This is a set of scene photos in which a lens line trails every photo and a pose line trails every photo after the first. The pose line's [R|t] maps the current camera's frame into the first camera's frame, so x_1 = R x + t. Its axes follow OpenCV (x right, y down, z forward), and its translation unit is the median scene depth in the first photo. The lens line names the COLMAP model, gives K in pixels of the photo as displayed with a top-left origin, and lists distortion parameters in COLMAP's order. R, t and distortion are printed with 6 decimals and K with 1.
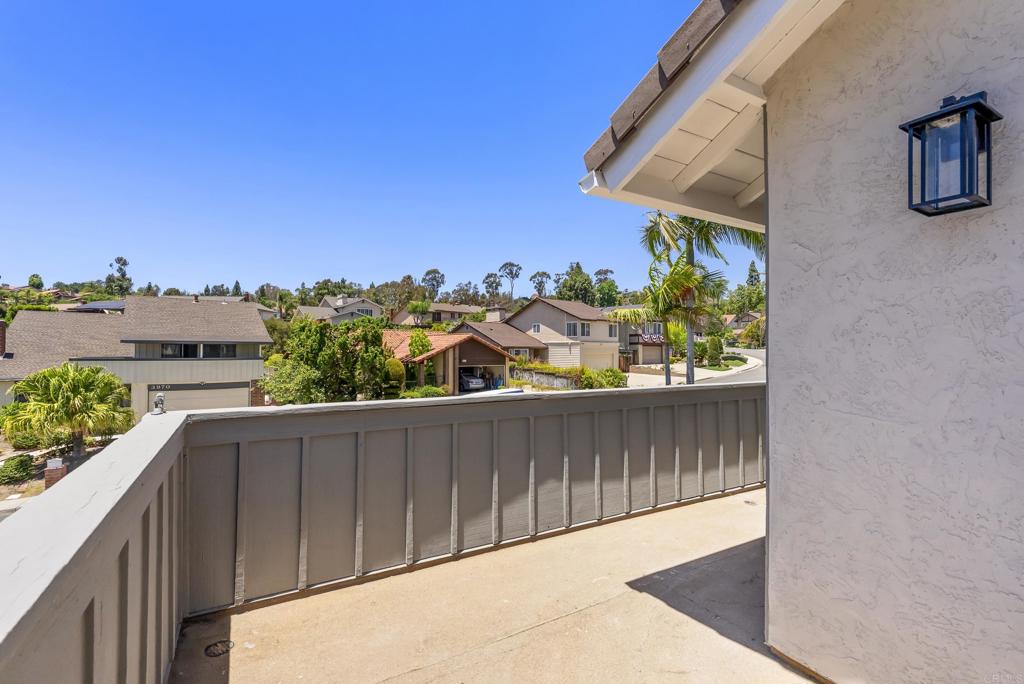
lens RADIAL K [[467.5, 0, 511.5], [0, 467.5, 332.4], [0, 0, 1]] dist [-0.002883, 0.000226]
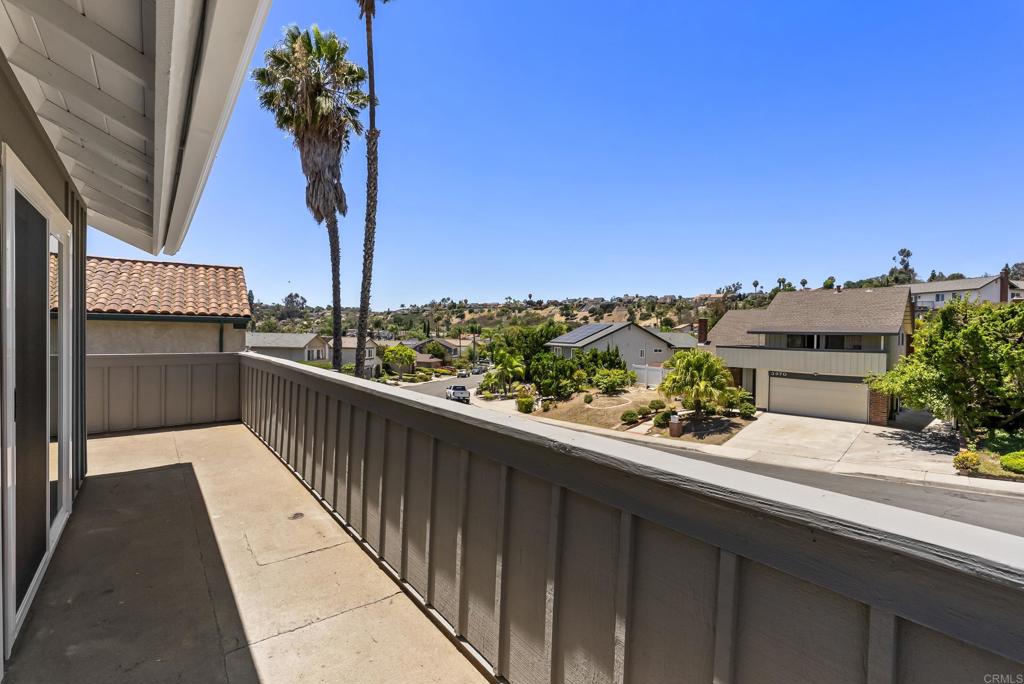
lens RADIAL K [[467.8, 0, 511.1], [0, 467.8, 338.4], [0, 0, 1]] dist [-0.003520, 0.001240]
pose [[0.103917, 0.007350, -0.994559, 0.245235], [0.020357, 0.999747, 0.009515, 0.009288], [0.994378, -0.021235, 0.103741, 0.240737]]
